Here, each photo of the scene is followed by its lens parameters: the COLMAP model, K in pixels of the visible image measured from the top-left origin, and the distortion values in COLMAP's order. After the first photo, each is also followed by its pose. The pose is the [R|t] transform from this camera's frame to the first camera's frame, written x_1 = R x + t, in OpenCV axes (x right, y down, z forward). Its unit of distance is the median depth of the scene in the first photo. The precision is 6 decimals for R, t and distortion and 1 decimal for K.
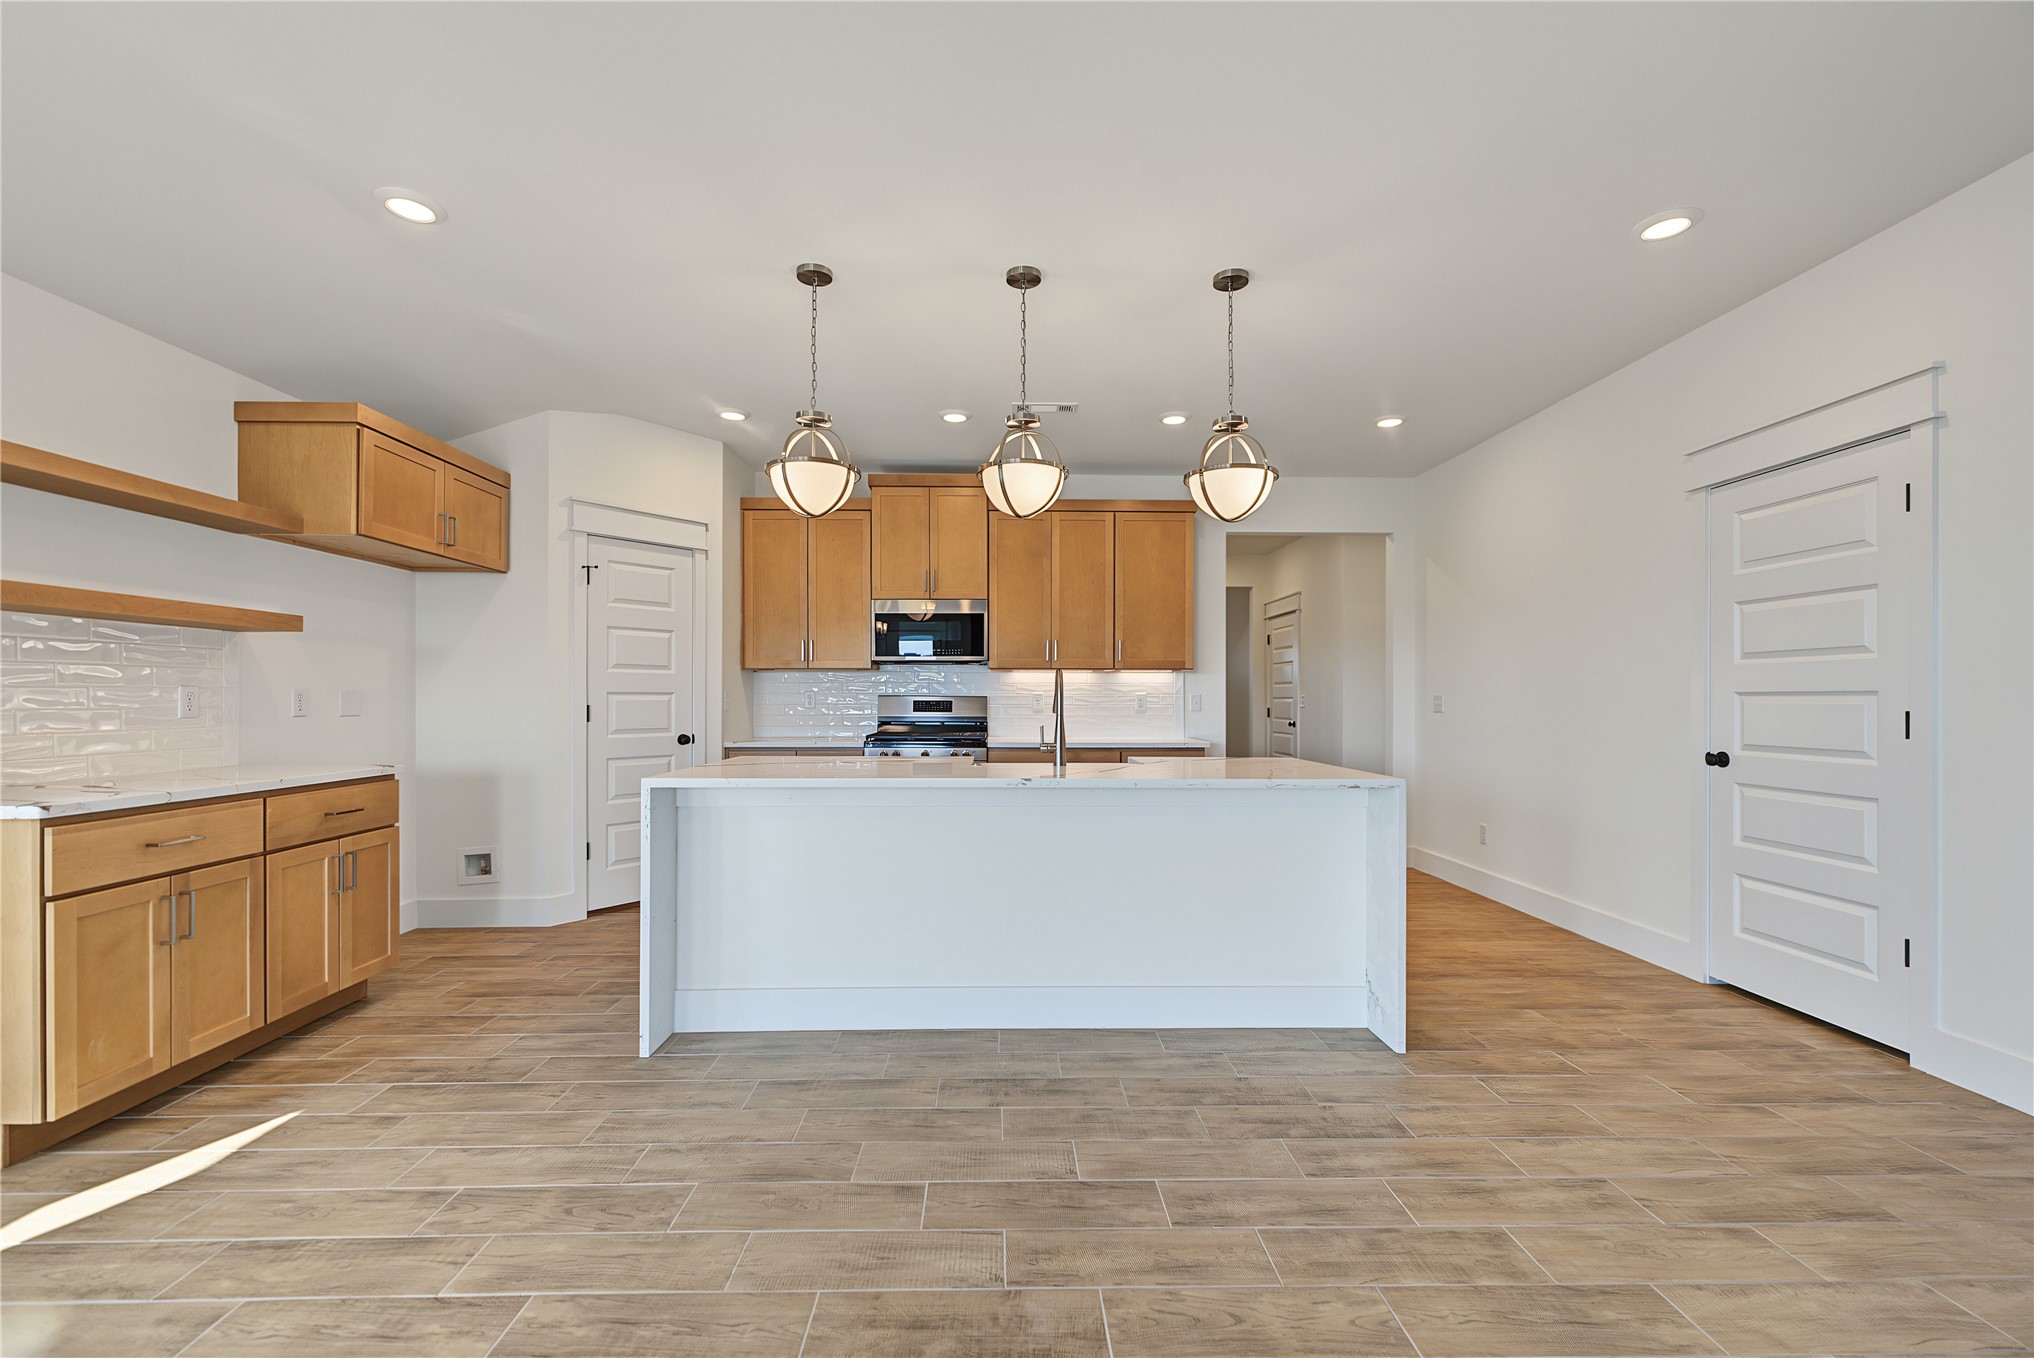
lens RADIAL K [[824.1, 0, 1009.7], [0, 824.1, 685.5], [0, 0, 1]] dist [-0.000405, 0.000231]
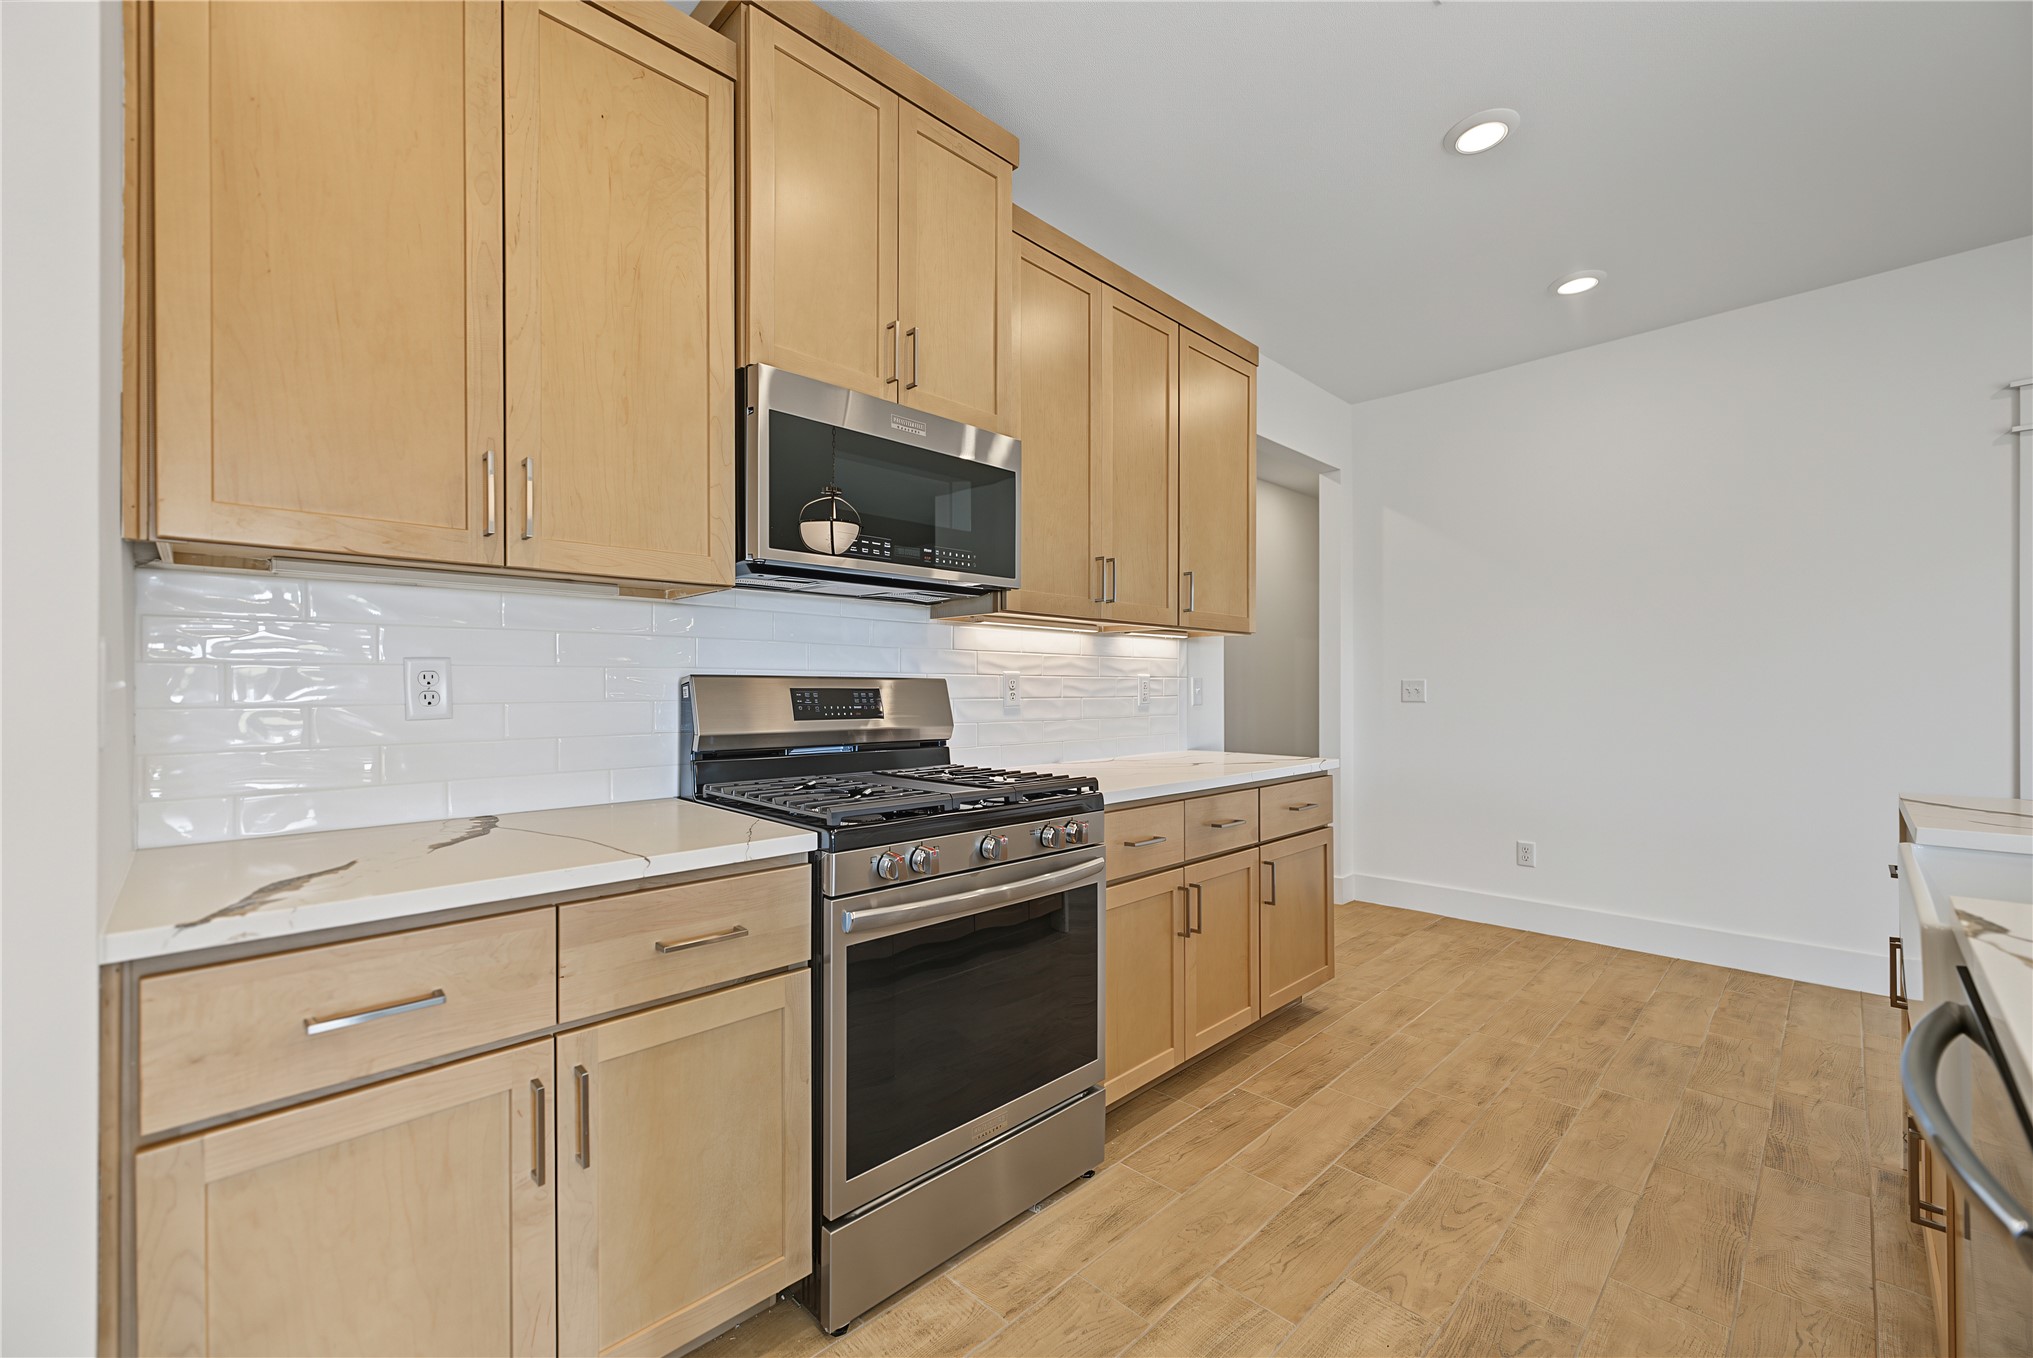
lens RADIAL K [[846.9, 0, 1016.5], [0, 846.9, 679.0], [0, 0, 1]] dist [-0.001733, 0.000044]
pose [[0.720863, 0.003664, 0.693068, -0.306808], [-0.005447, 0.999985, 0.000378, 0.013211], [-0.693056, -0.004048, 0.720872, 0.688830]]
